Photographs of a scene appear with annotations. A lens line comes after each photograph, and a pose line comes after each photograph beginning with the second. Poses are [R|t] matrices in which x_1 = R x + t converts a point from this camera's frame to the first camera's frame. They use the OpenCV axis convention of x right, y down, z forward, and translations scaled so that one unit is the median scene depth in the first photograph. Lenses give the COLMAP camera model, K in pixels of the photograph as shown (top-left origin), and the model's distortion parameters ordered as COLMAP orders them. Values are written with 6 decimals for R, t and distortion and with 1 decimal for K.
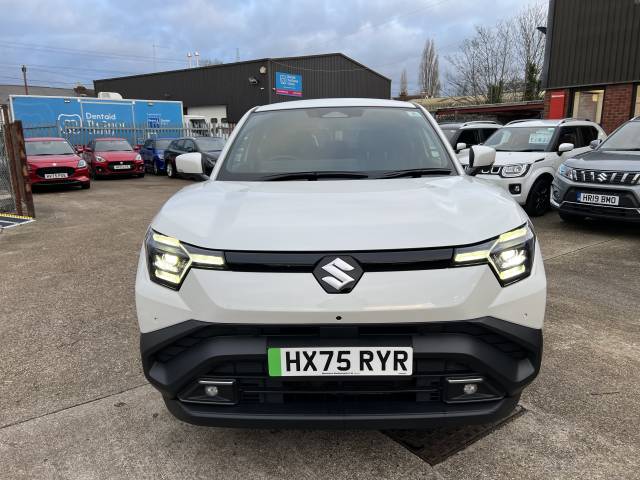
lens RADIAL K [[482.4, 0, 321.8], [0, 482.4, 241.0], [0, 0, 1]] dist [0.047743, -0.046162]
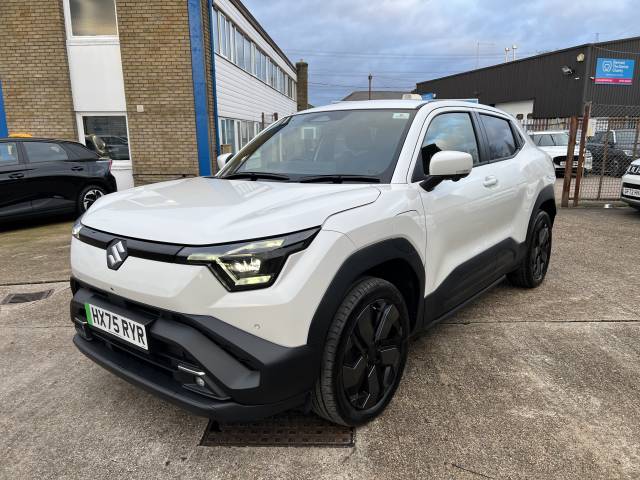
lens RADIAL K [[482.4, 0, 319.9], [0, 482.4, 243.2], [0, 0, 1]] dist [0.047743, -0.046162]
pose [[0.789697, 0.131560, -0.599224, 0.866048], [-0.125544, 0.990721, 0.052063, -0.064677], [0.600514, 0.034115, 0.798886, 0.231620]]
